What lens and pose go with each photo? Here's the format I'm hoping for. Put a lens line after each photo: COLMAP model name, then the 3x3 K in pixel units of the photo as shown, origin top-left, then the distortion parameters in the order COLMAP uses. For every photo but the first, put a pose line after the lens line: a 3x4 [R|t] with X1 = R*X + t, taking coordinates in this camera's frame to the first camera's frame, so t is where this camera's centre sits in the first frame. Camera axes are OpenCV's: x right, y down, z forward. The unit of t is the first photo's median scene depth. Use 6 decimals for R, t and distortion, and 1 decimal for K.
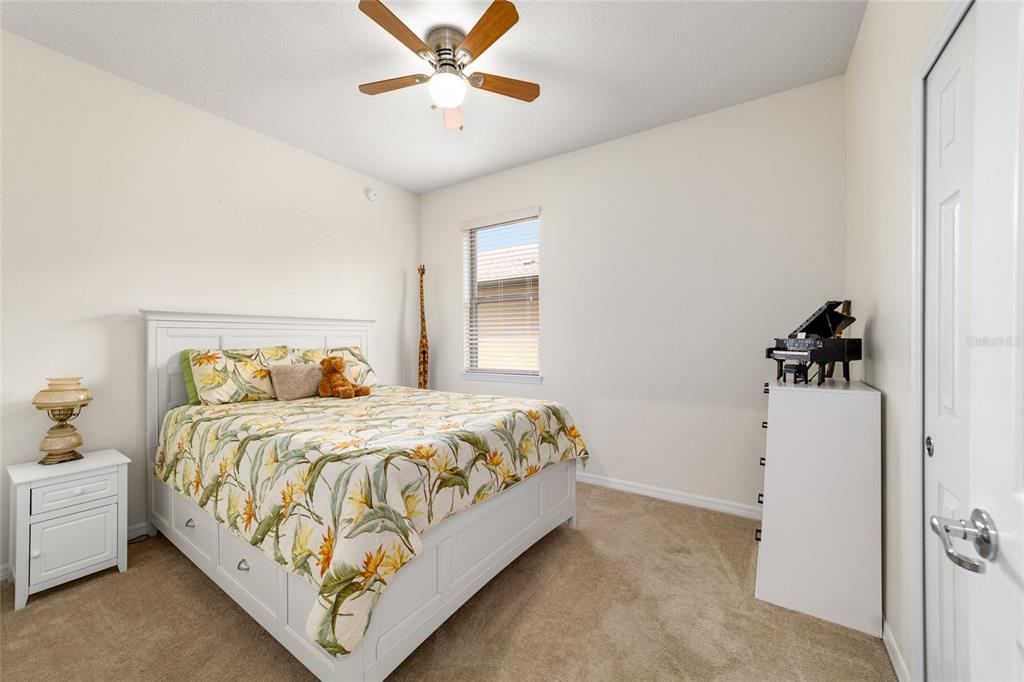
lens RADIAL K [[394.6, 0, 512.9], [0, 394.6, 338.9], [0, 0, 1]] dist [-0.017709, 0.008053]
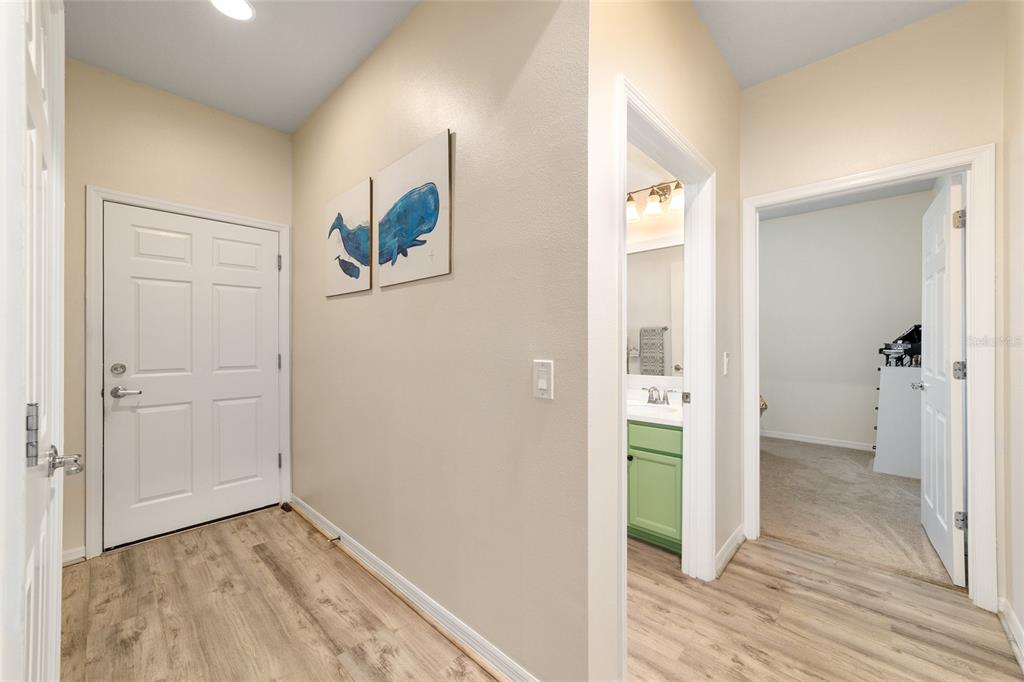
lens RADIAL K [[394.6, 0, 508.6], [0, 394.6, 339.8], [0, 0, 1]] dist [-0.017709, 0.008053]
pose [[0.984410, 0.003358, -0.175859, -0.853914], [-0.003667, 0.999992, -0.001435, -0.008996], [0.175853, 0.002057, 0.984414, -1.278975]]
